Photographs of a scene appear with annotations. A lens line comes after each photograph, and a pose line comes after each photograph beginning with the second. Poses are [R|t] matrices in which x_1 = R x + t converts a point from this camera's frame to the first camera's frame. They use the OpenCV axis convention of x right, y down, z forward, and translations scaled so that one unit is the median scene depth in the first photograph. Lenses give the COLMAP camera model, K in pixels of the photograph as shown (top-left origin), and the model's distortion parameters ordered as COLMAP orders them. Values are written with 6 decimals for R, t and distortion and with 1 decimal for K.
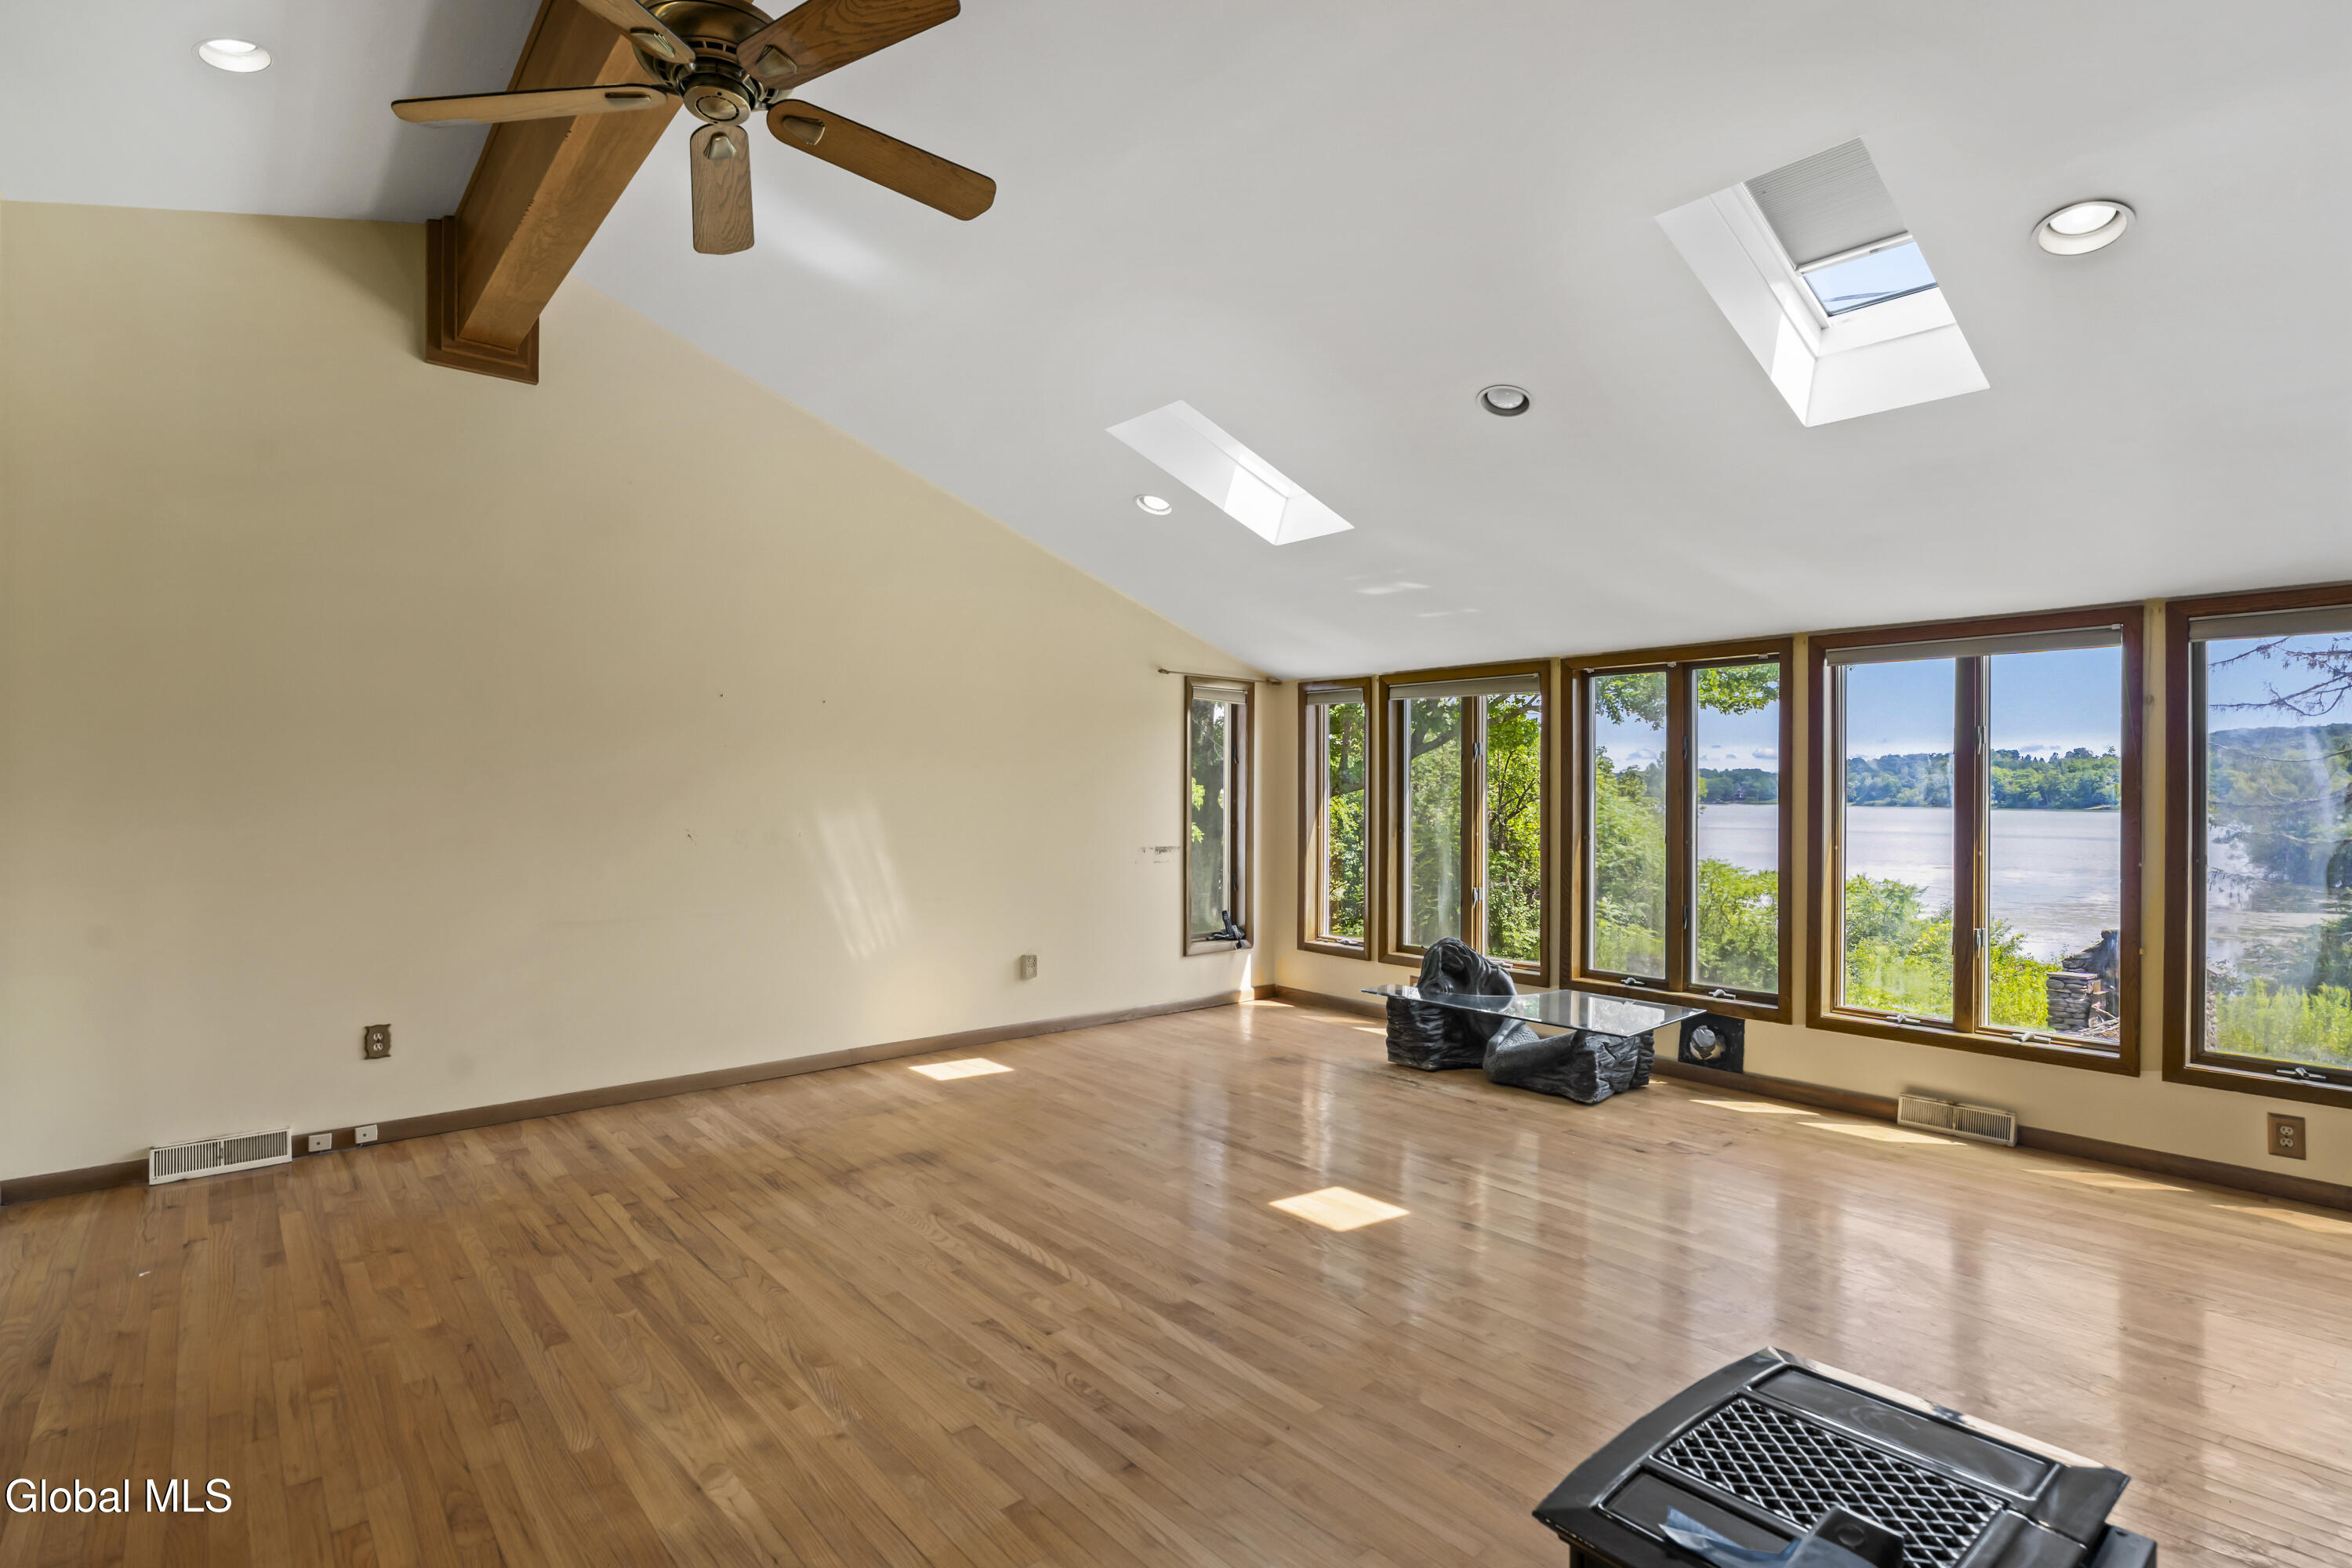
lens RADIAL K [[1133.5, 0, 1158.1], [0, 1133.5, 793.5], [0, 0, 1]] dist [-0.000239, 0.000522]
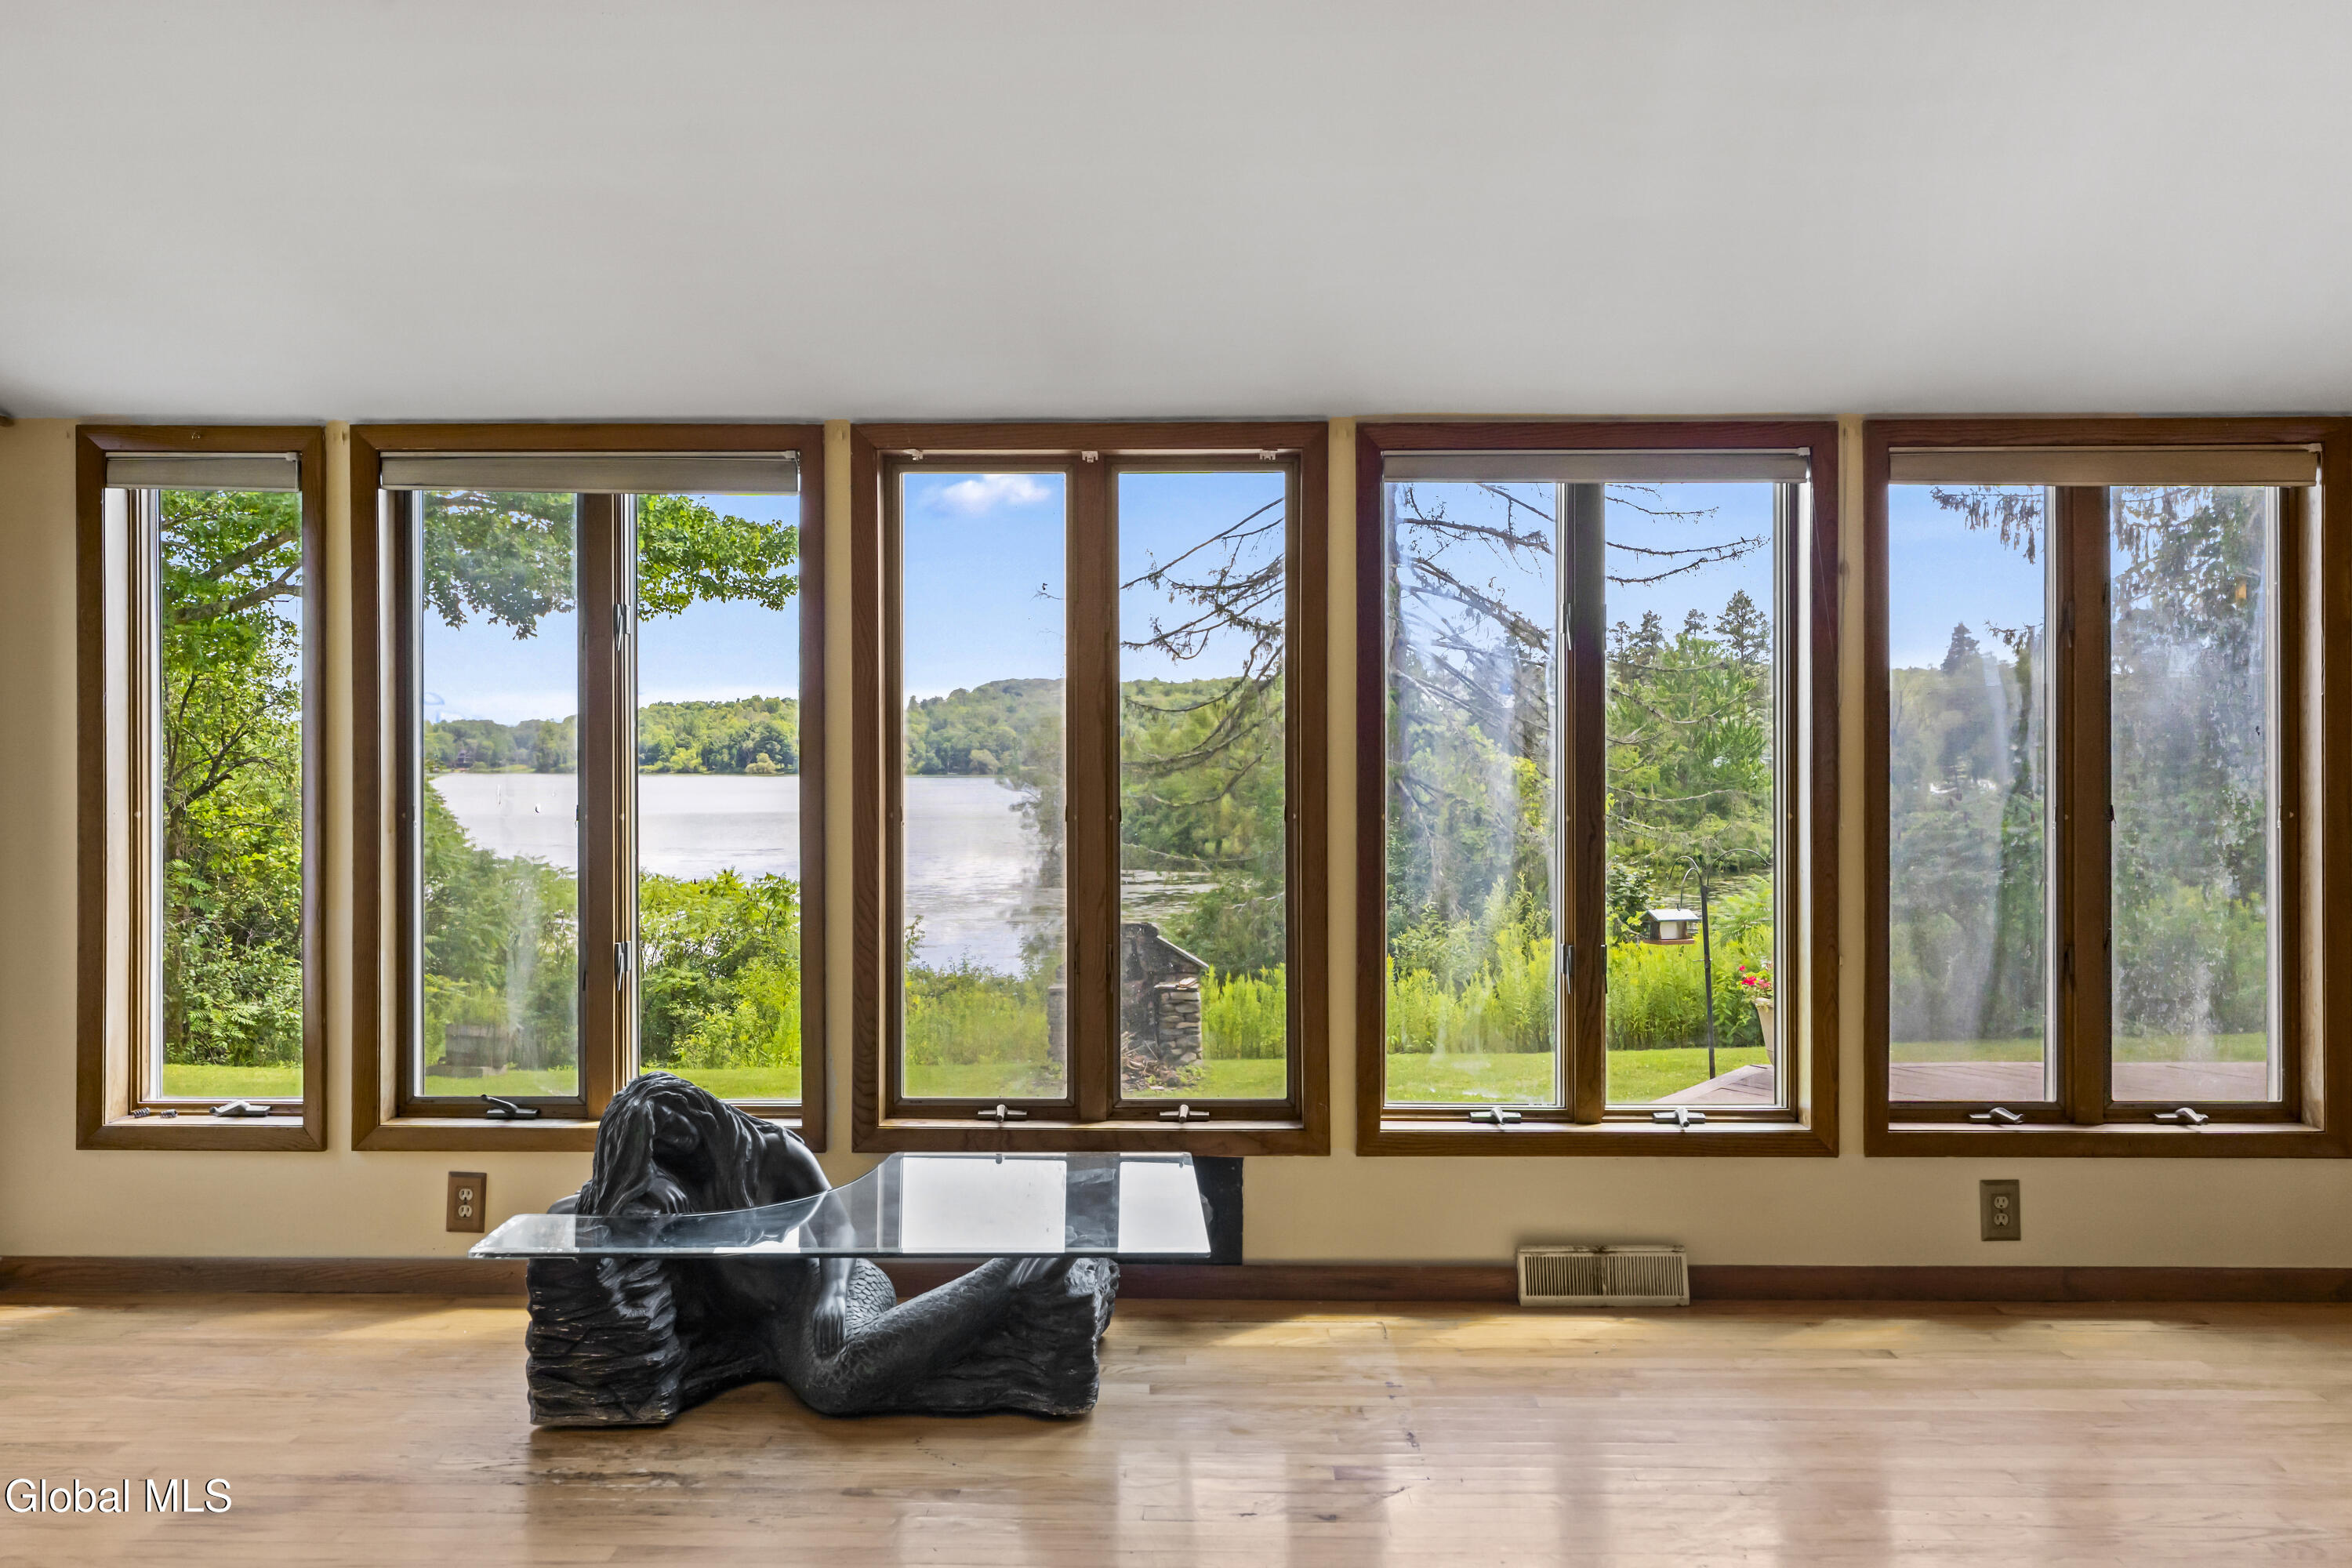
lens RADIAL K [[1783.5, 0, 1177.6], [0, 1783.5, 751.3], [0, 0, 1]] dist [0.000681, 0.001329]
pose [[0.655340, -0.003031, 0.755328, -0.105957], [0.005695, 0.999983, -0.000929, 0.014794], [-0.755313, 0.004911, 0.655346, 0.465045]]
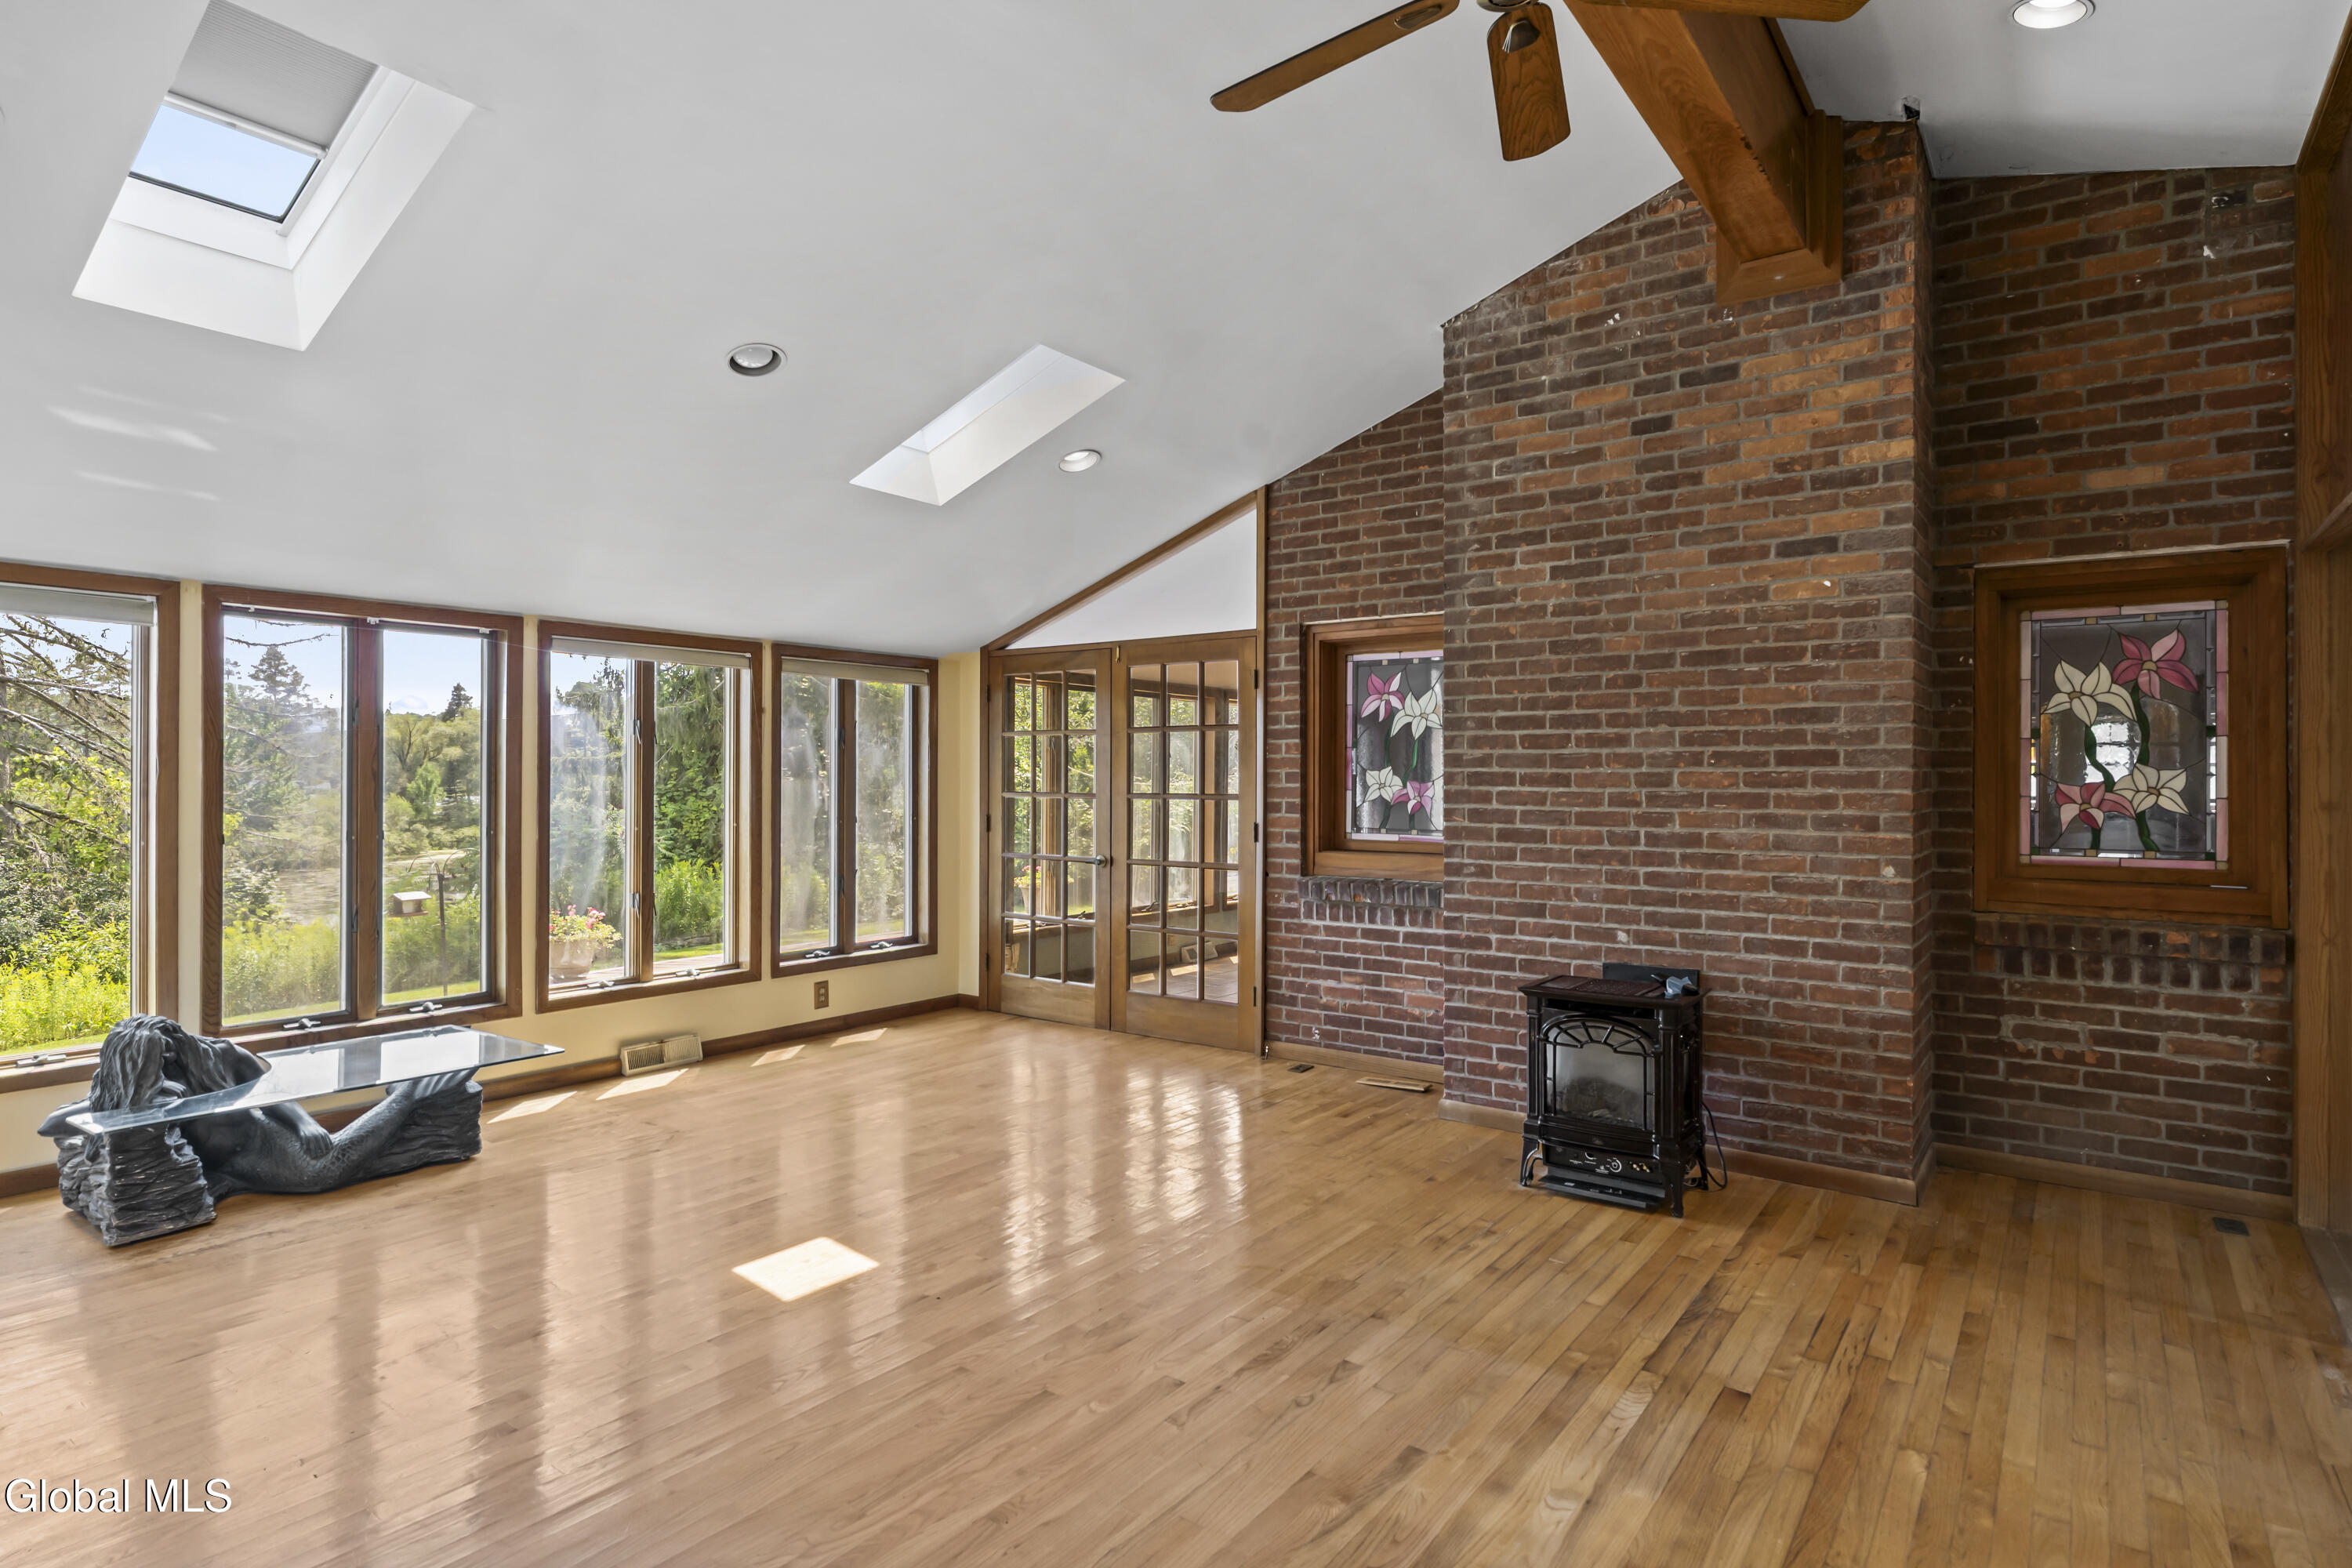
lens RADIAL K [[1231.1, 0, 1176.5], [0, 1231.1, 774.6], [0, 0, 1]] dist [-0.001260, -0.000126]
pose [[-0.233181, -0.000472, 0.972433, -0.544377], [-0.000619, 1.000000, 0.000337, -0.002768], [-0.972433, -0.000524, -0.233182, 0.642490]]
